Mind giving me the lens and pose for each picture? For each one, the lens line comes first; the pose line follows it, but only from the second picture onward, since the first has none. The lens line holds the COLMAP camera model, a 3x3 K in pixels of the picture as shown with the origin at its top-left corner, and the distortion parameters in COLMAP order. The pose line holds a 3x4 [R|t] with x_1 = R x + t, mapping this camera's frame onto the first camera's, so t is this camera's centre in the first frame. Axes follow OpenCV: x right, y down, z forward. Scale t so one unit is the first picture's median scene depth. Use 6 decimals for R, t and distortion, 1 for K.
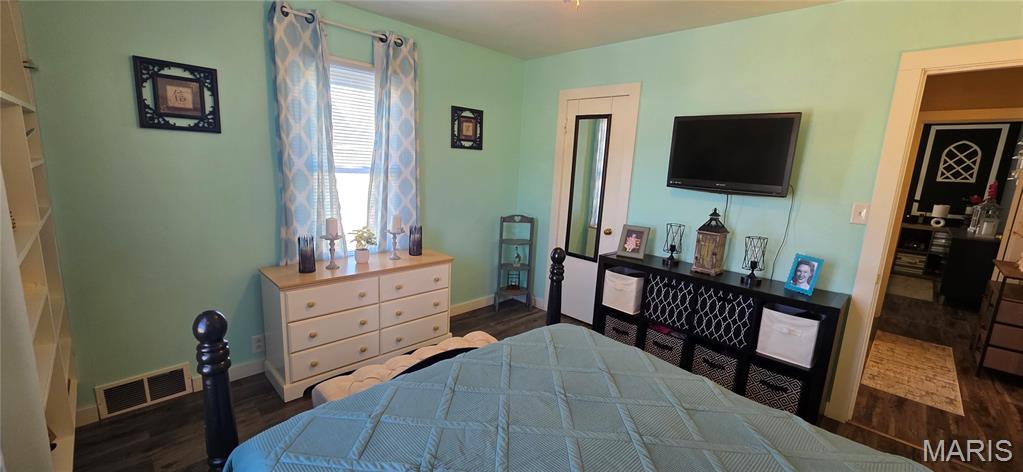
lens RADIAL K [[409.1, 0, 504.2], [0, 409.1, 235.2], [0, 0, 1]] dist [0.002545, -0.000492]
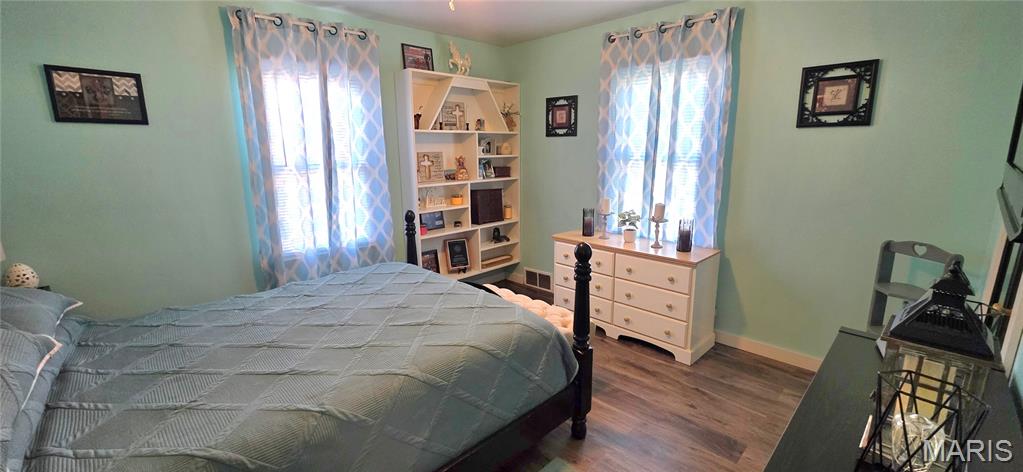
lens RADIAL K [[409.1, 0, 518.2], [0, 409.1, 231.9], [0, 0, 1]] dist [0.002545, -0.000492]
pose [[0.019551, 0.153240, -0.987996, 0.727021], [-0.172903, 0.973814, 0.147619, -0.069468], [0.984745, 0.167941, 0.045535, 0.626649]]
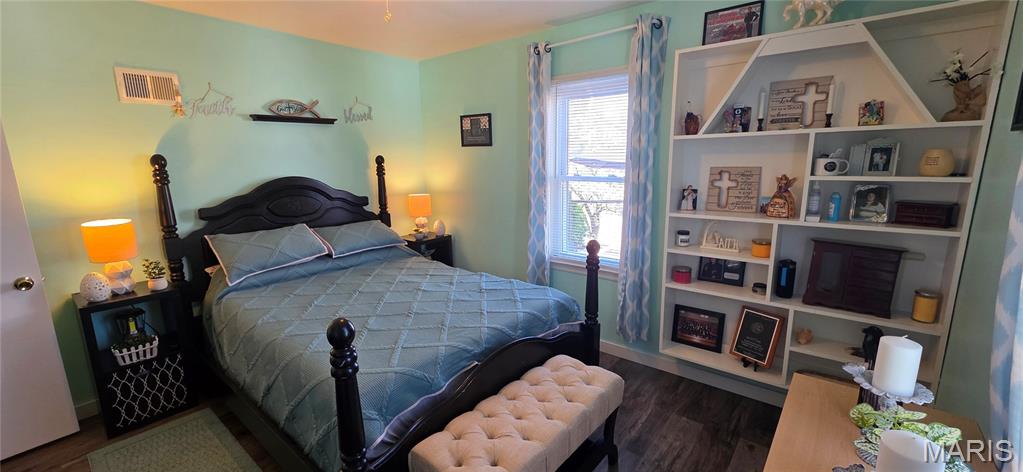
lens RADIAL K [[409.1, 0, 493.5], [0, 409.1, 236.9], [0, 0, 1]] dist [0.002545, -0.000492]
pose [[-0.993482, -0.008887, -0.113641, 0.036913], [-0.049415, 0.931984, 0.359115, -0.209809], [0.102720, 0.362390, -0.926349, 1.114179]]
